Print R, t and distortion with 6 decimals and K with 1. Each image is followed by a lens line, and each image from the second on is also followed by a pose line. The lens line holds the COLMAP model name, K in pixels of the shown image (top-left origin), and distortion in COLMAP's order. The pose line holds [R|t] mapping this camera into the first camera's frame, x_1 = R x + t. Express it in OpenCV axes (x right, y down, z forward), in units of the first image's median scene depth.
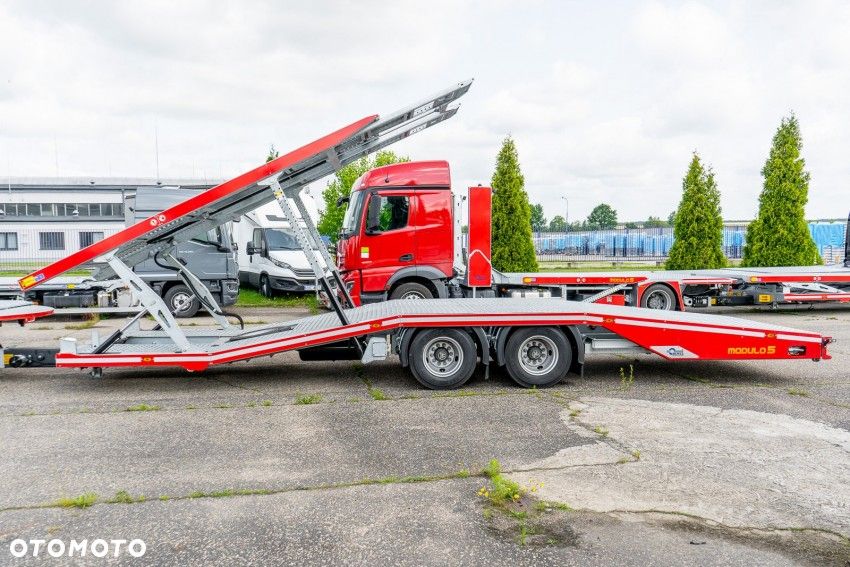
lens RADIAL K [[806.2, 0, 442.8], [0, 806.2, 336.7], [0, 0, 1]] dist [-0.001002, 0.000000]
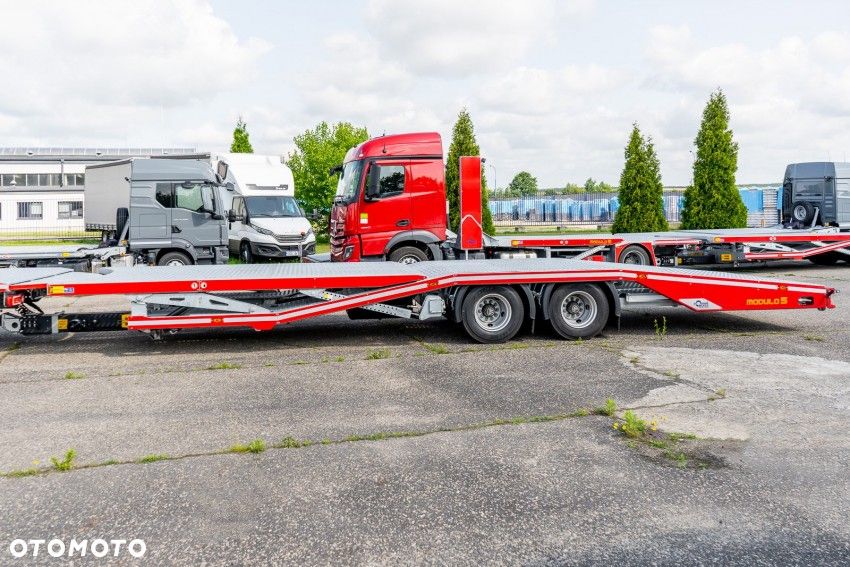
lens RADIAL K [[796.9, 0, 426.2], [0, 796.9, 220.0], [0, 0, 1]] dist [0.006316, 0.000000]
pose [[0.996149, -0.009294, 0.087187, -0.106063], [0.018306, 0.994498, -0.103141, 0.006128], [-0.085749, 0.104340, 0.990838, -0.034890]]
